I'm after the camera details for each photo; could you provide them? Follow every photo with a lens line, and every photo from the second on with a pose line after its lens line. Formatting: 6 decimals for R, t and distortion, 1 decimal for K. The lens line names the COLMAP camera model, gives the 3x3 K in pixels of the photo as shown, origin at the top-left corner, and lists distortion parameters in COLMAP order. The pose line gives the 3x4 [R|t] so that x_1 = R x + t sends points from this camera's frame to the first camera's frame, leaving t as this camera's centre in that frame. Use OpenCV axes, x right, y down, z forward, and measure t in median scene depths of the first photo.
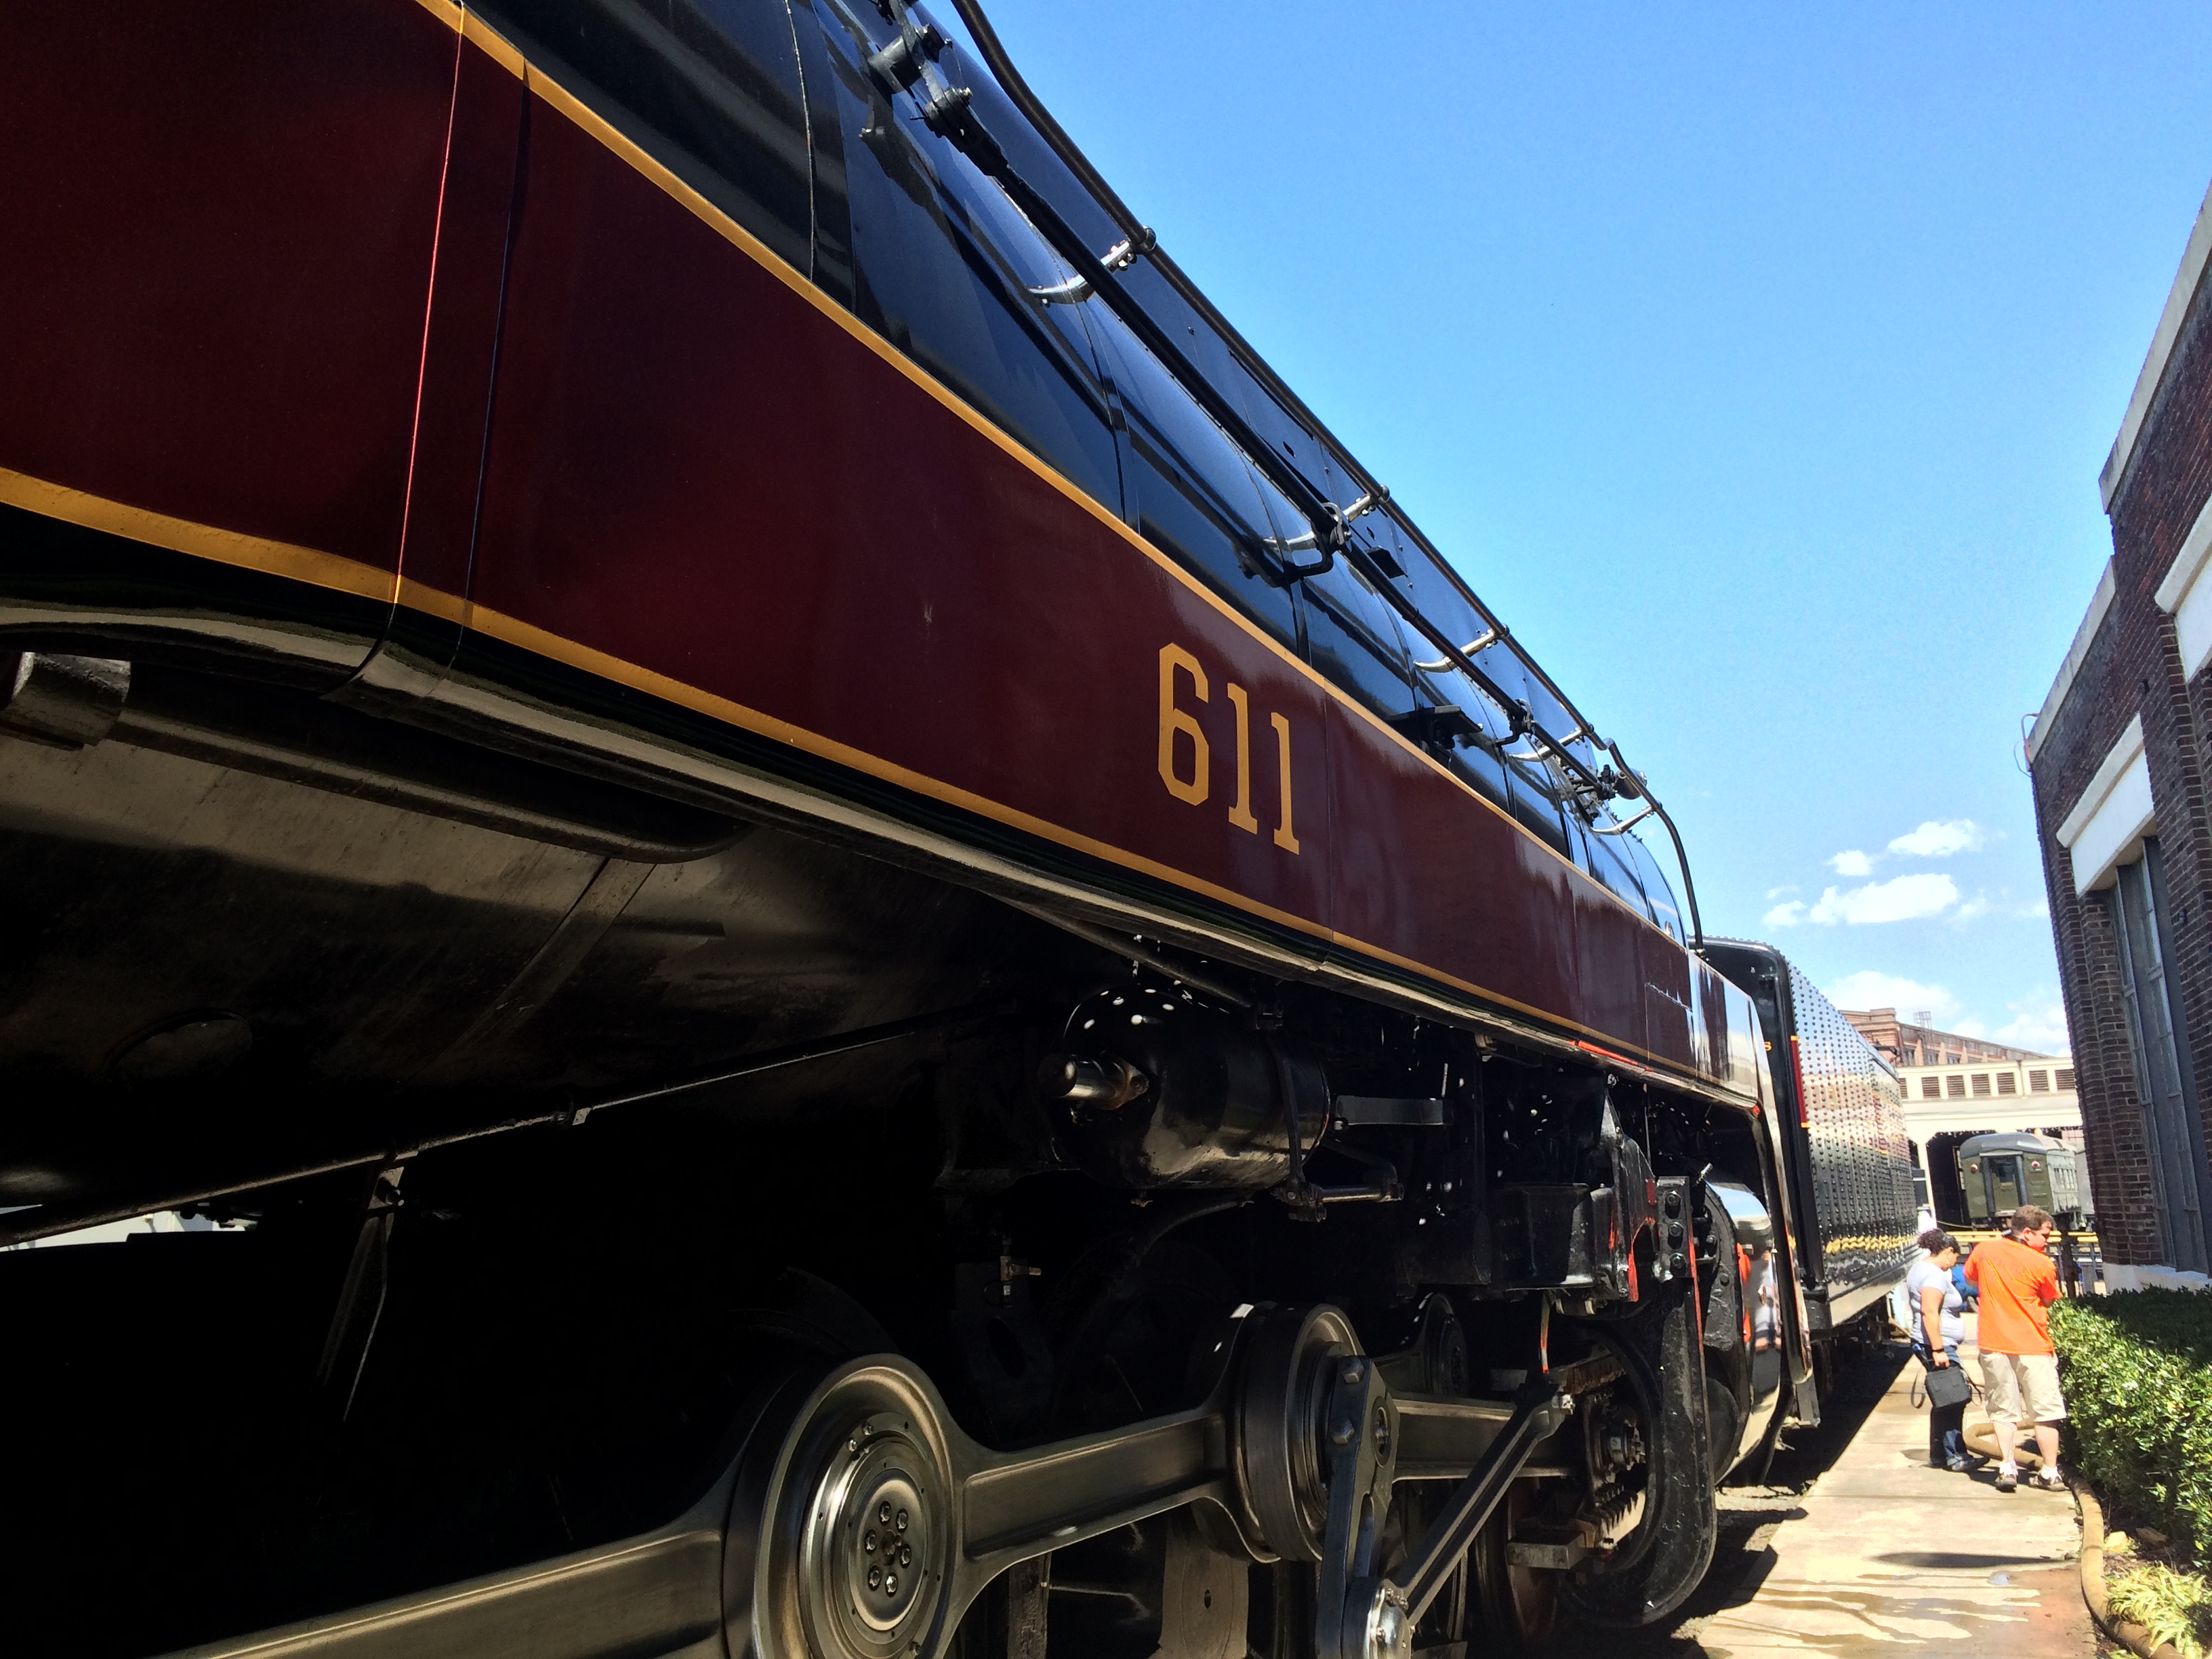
lens RADIAL K [[1879.0, 0, 1105.0], [0, 1879.0, 823.5], [0, 0, 1]] dist [0.068338, -0.070234]
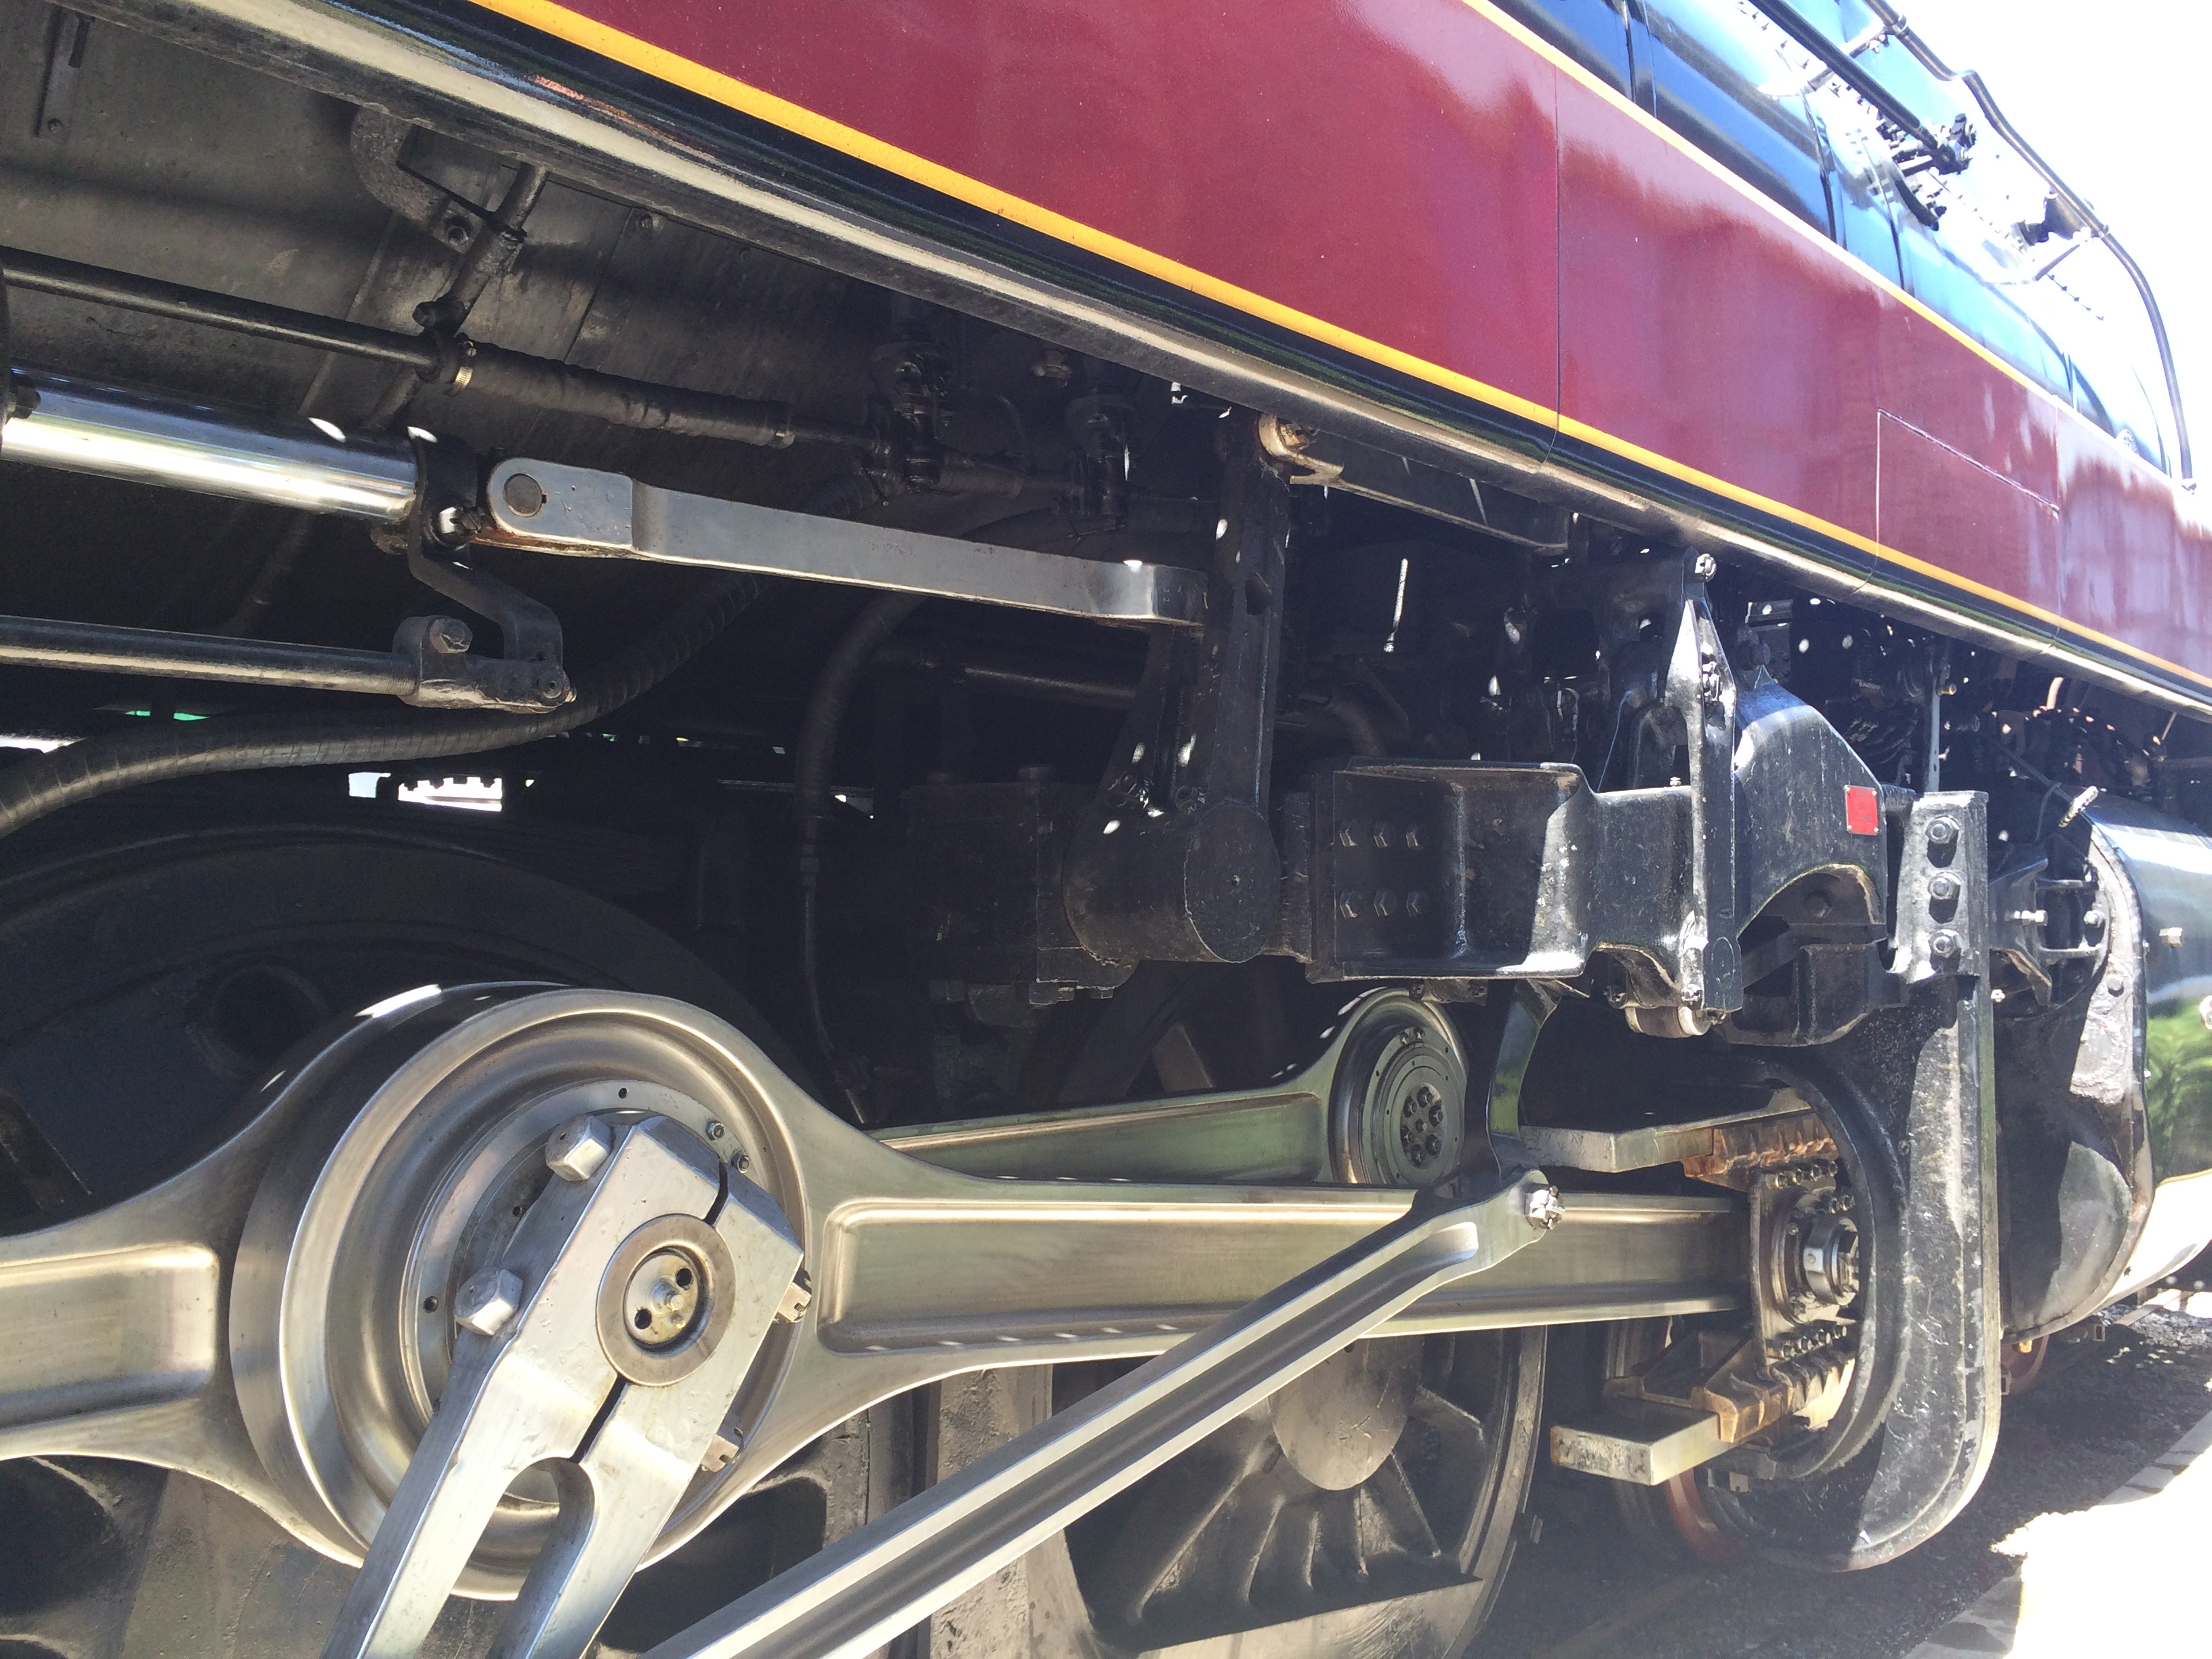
lens RADIAL K [[1879.0, 0, 1088.1], [0, 1879.0, 836.8], [0, 0, 1]] dist [0.068338, -0.070234]
pose [[0.958469, 0.001692, -0.285191, 0.349419], [0.043553, 0.987385, 0.152230, 0.169925], [0.281851, -0.158329, 0.946304, 0.670573]]
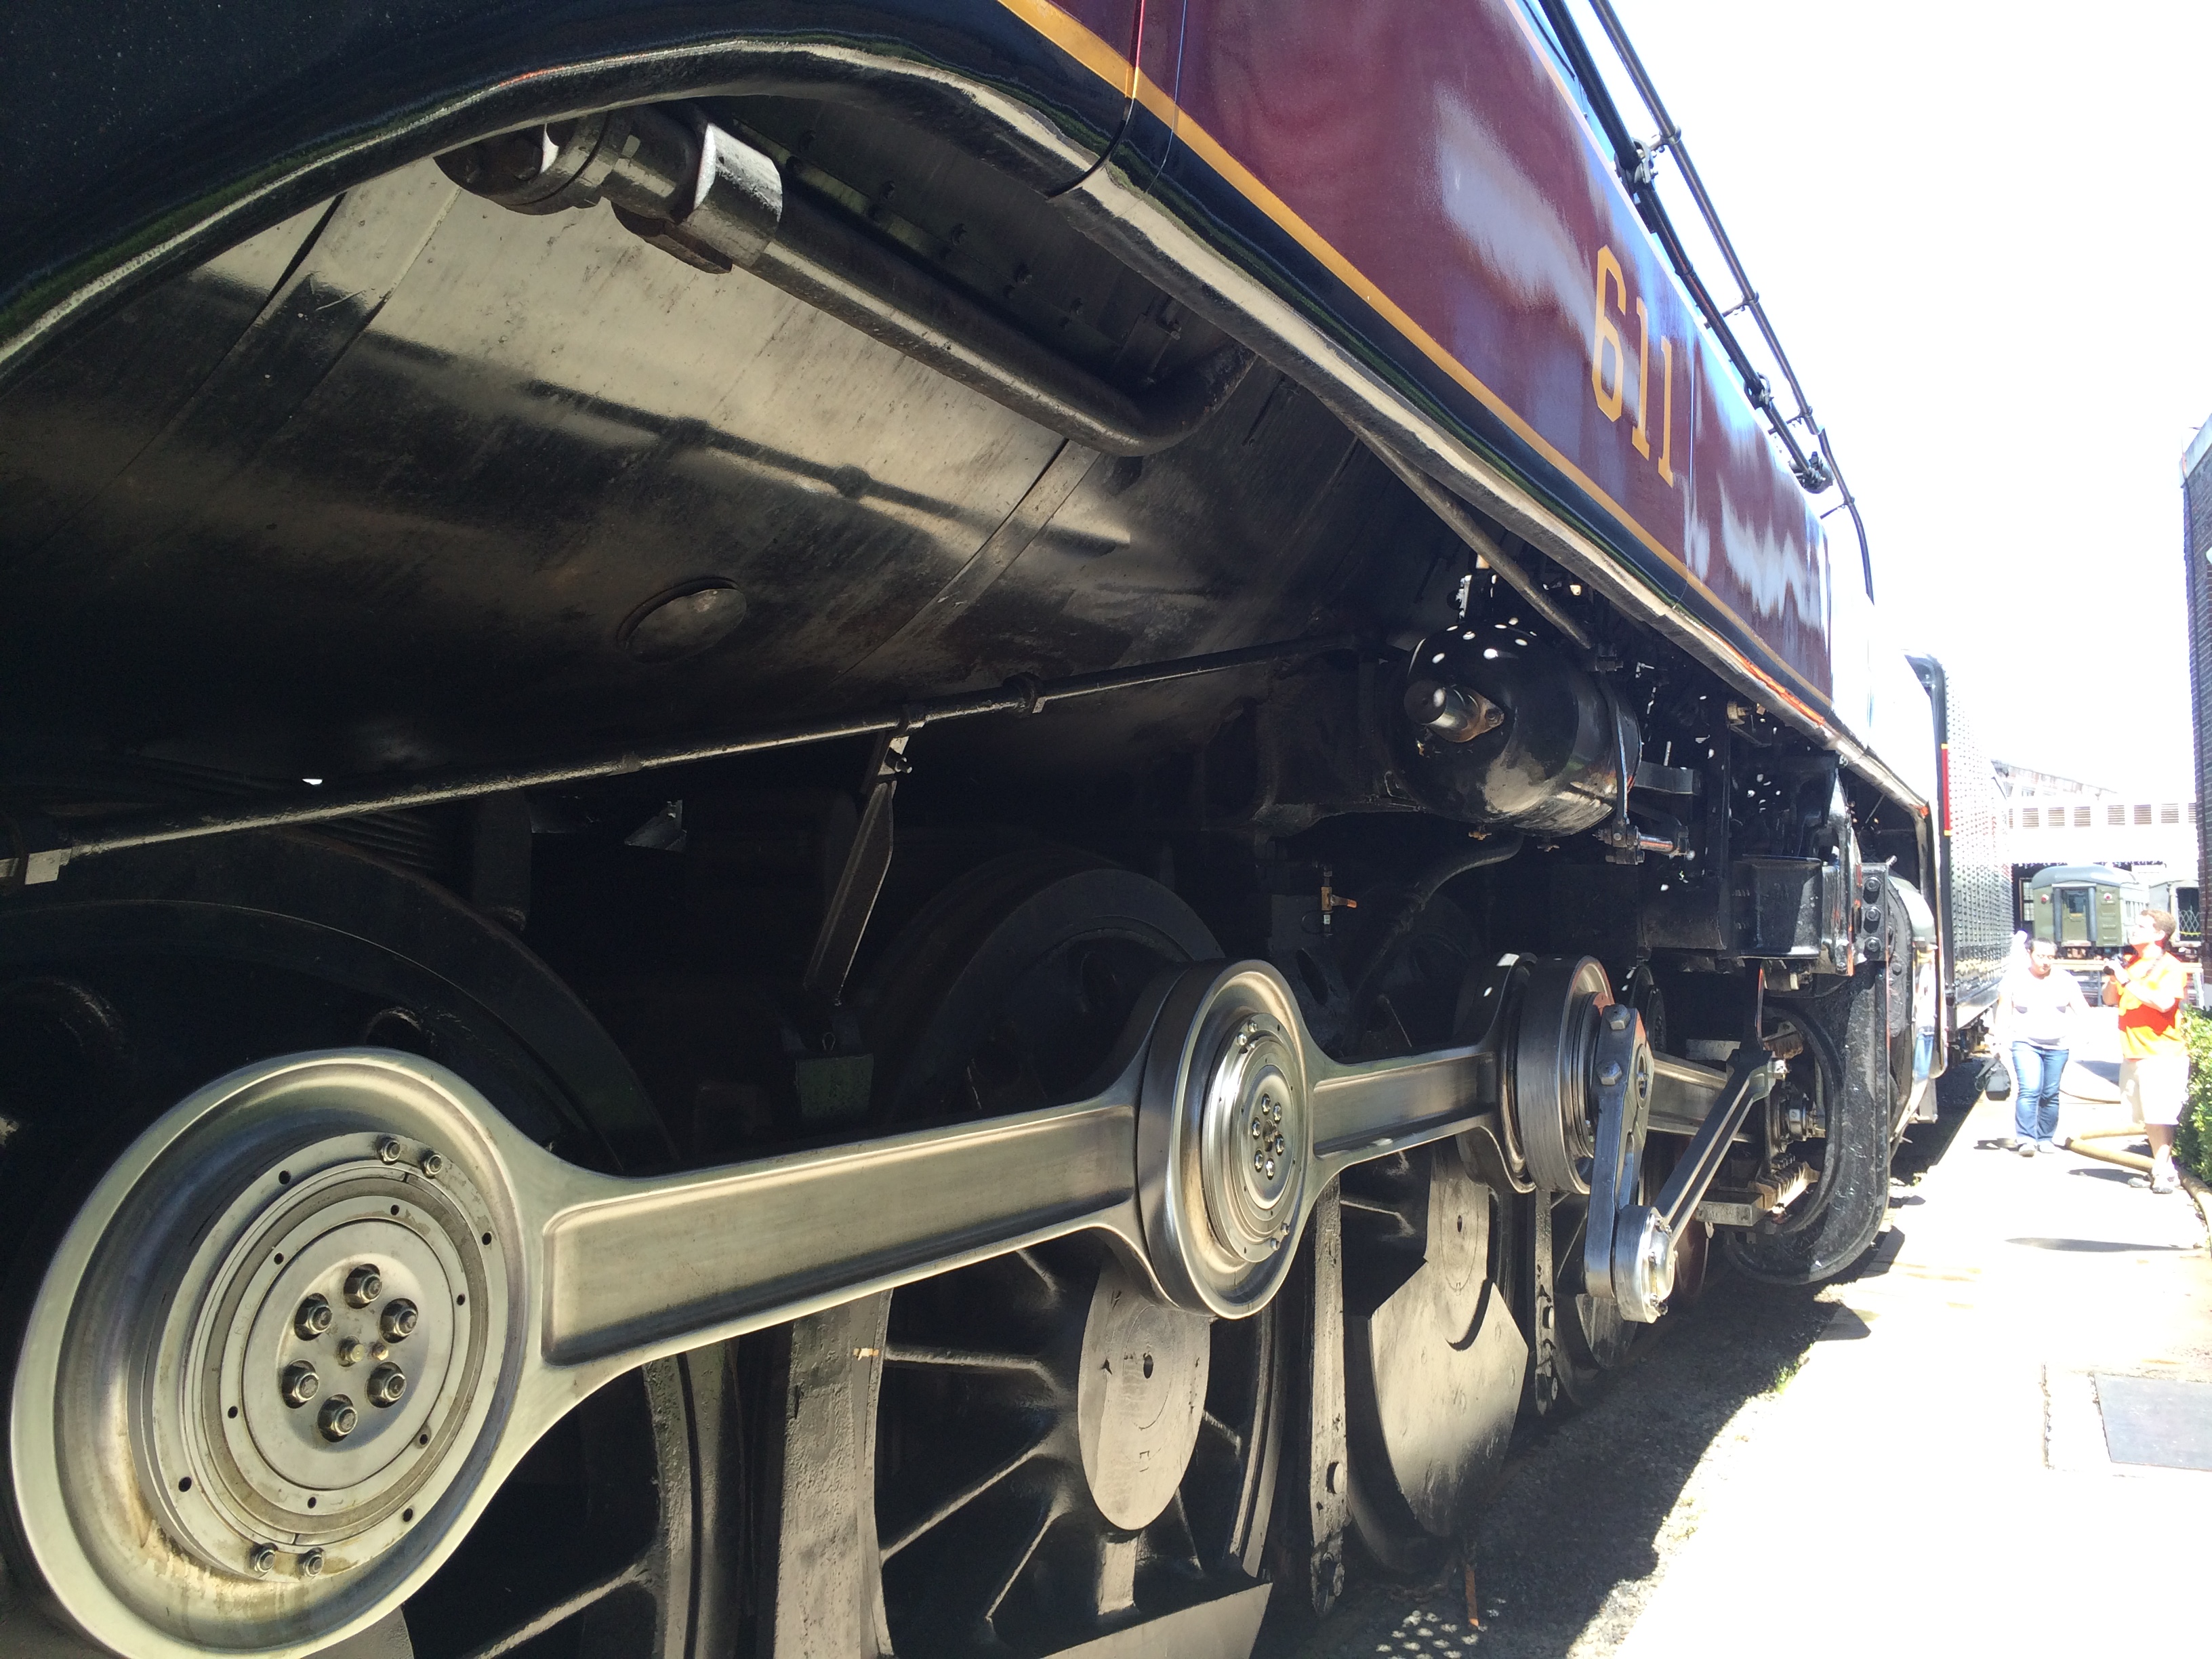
lens RADIAL K [[1879.0, 0, 1109.1], [0, 1879.0, 820.5], [0, 0, 1]] dist [0.068338, -0.070234]
pose [[0.999019, 0.031827, -0.030797, -0.118506], [-0.026793, 0.988028, 0.151929, 0.035205], [0.035263, -0.150954, 0.987912, -0.006740]]
